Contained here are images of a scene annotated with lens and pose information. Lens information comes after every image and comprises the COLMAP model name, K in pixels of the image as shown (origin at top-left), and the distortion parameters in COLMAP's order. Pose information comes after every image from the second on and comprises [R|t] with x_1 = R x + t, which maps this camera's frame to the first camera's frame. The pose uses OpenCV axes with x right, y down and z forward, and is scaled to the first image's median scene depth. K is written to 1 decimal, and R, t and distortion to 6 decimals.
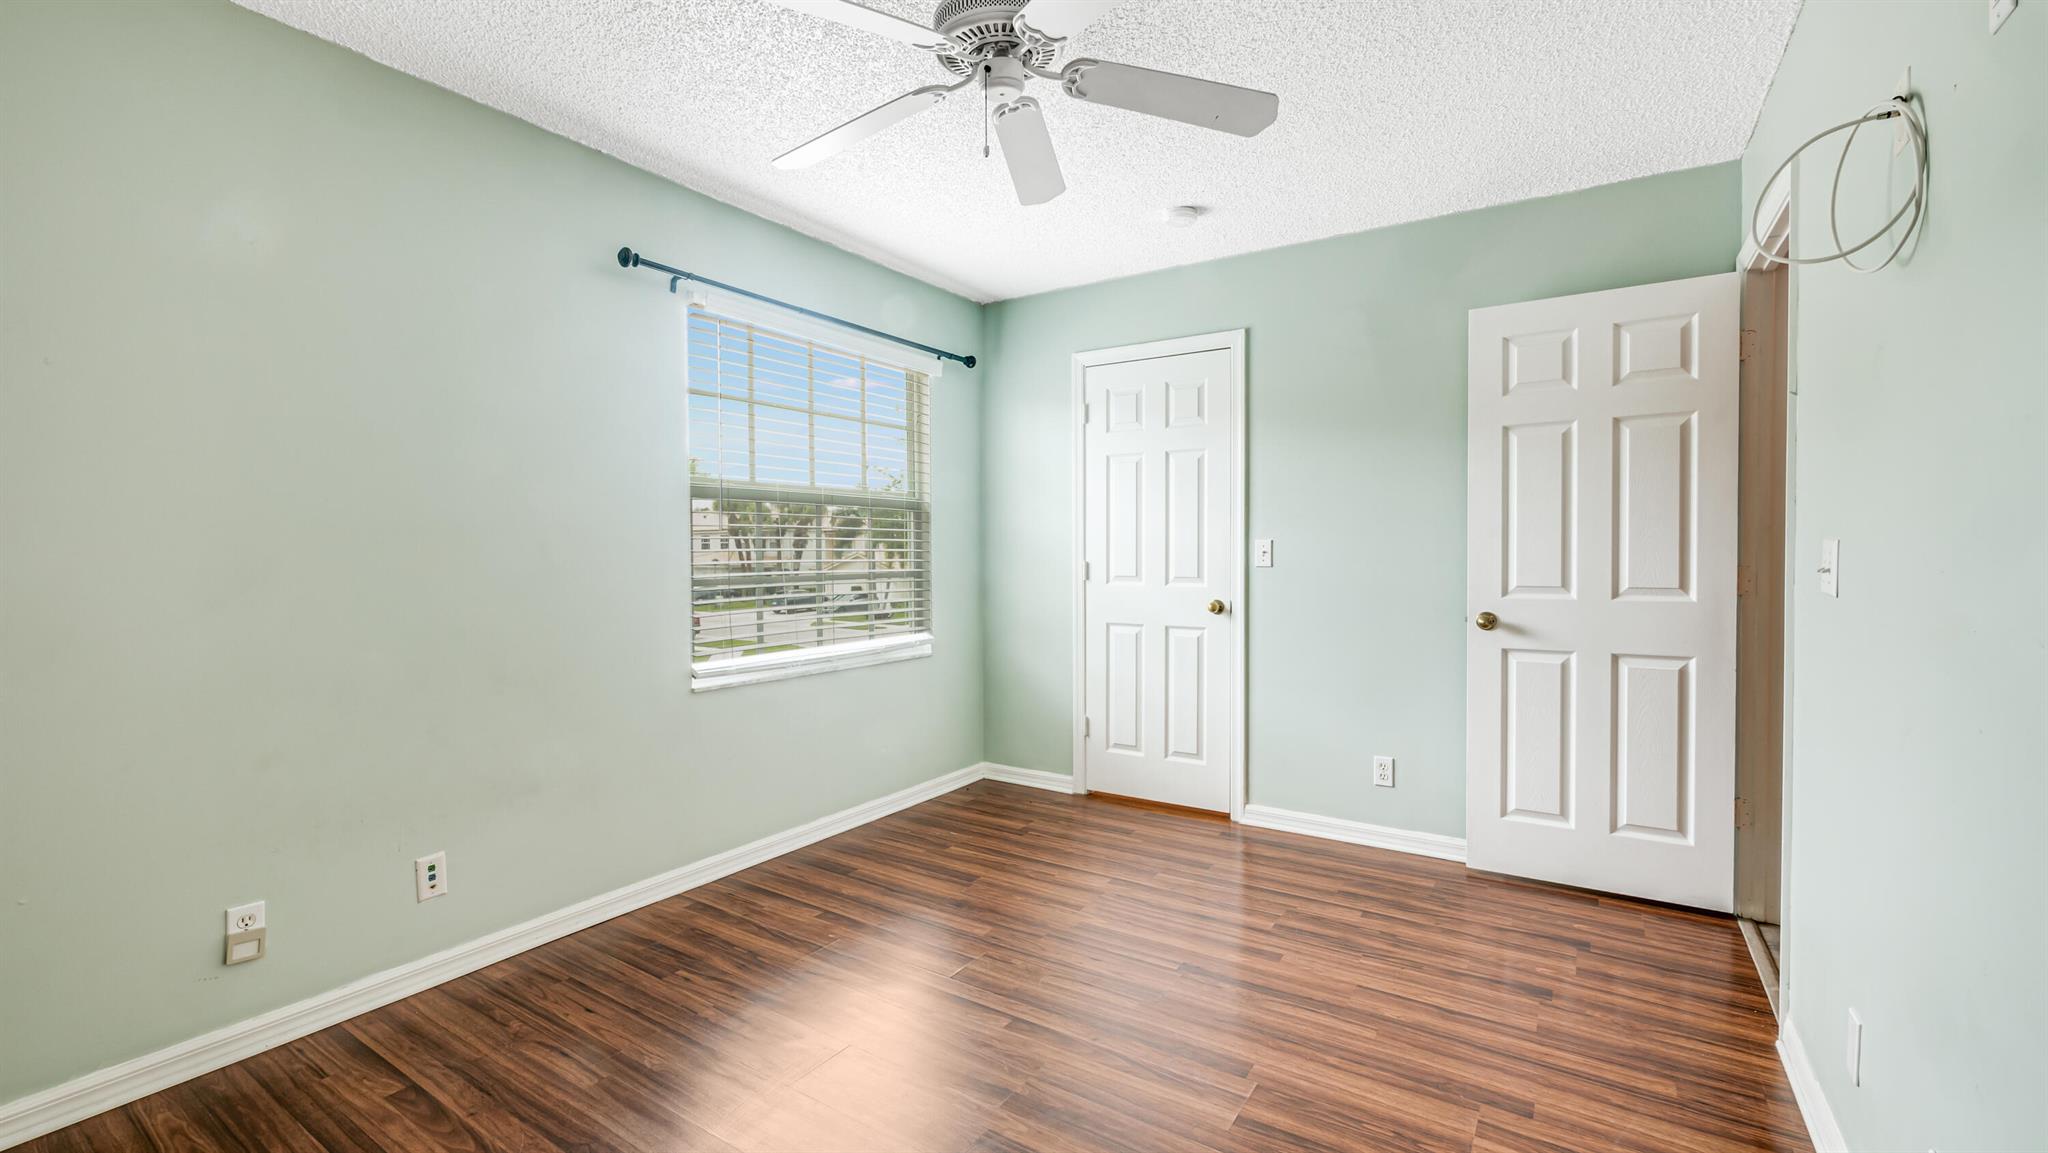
lens RADIAL K [[869.0, 0, 1015.0], [0, 869.0, 566.4], [0, 0, 1]] dist [-0.002427, 0.000654]
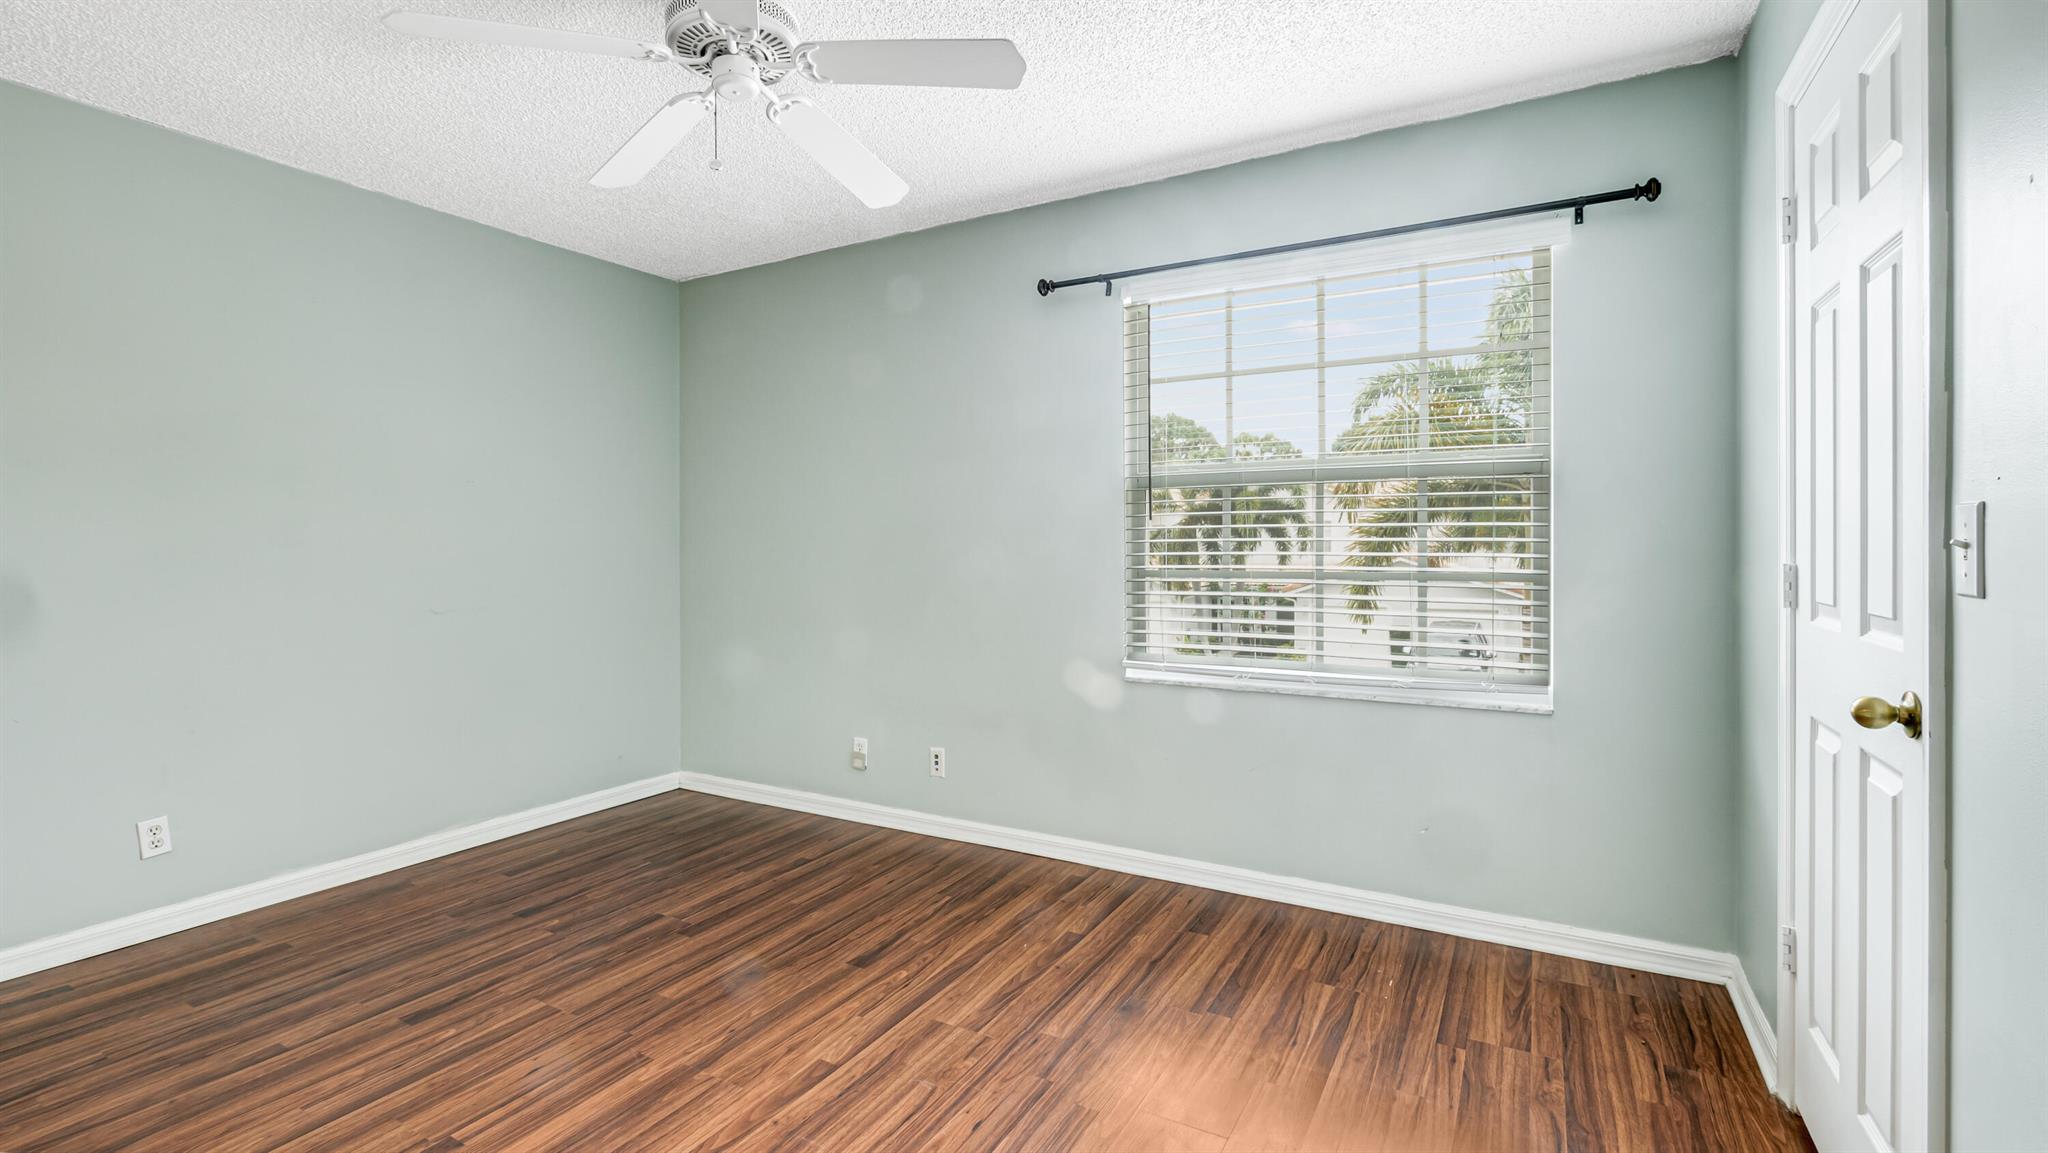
lens RADIAL K [[869.0, 0, 1021.6], [0, 869.0, 561.2], [0, 0, 1]] dist [-0.002427, 0.000654]
pose [[0.083487, 0.011989, -0.996437, 0.603141], [-0.020759, 0.999732, 0.010290, -0.002916], [0.996293, 0.019826, 0.083713, 0.753800]]
